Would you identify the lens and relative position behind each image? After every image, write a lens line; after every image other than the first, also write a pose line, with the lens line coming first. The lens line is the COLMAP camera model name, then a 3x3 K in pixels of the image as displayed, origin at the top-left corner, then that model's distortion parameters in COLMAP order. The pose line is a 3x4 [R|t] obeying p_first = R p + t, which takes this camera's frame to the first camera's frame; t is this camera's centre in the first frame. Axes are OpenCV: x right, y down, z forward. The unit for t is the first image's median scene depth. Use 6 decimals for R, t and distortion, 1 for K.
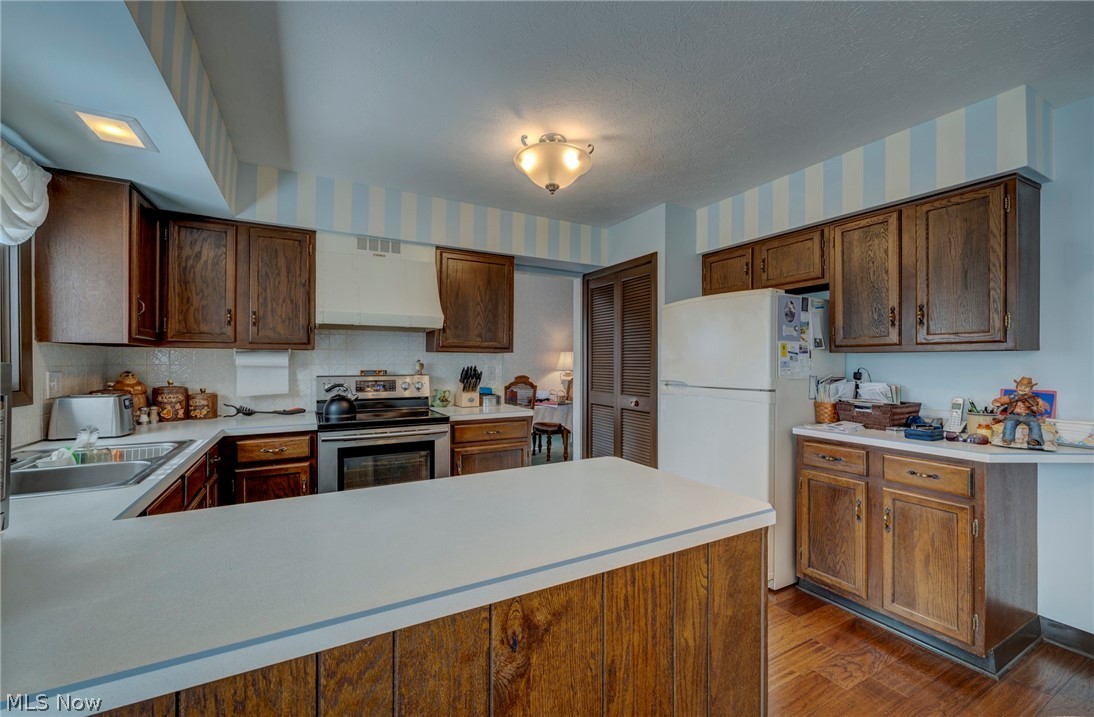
lens RADIAL K [[441.9, 0, 543.1], [0, 441.9, 361.2], [0, 0, 1]] dist [0.004220, -0.001580]
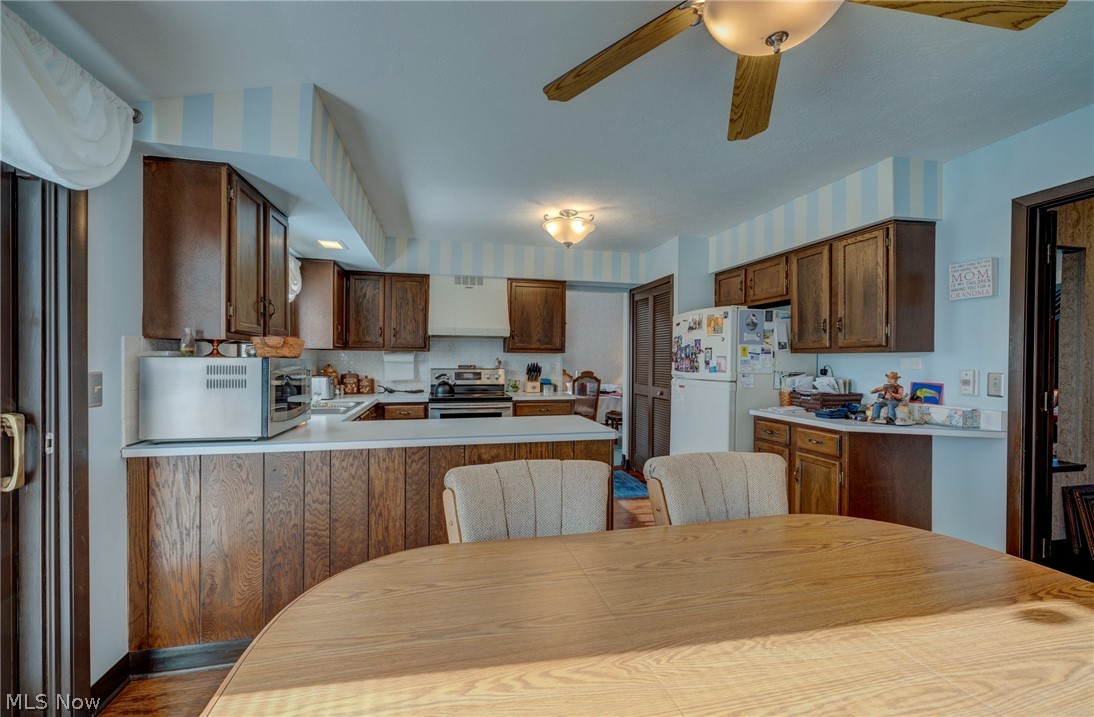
lens RADIAL K [[441.9, 0, 547.5], [0, 441.9, 360.6], [0, 0, 1]] dist [0.004220, -0.001580]
pose [[0.967904, 0.003868, -0.251289, 0.287074], [-0.003319, 0.999991, 0.002607, 0.000734], [0.251297, -0.001689, 0.967908, -0.410325]]
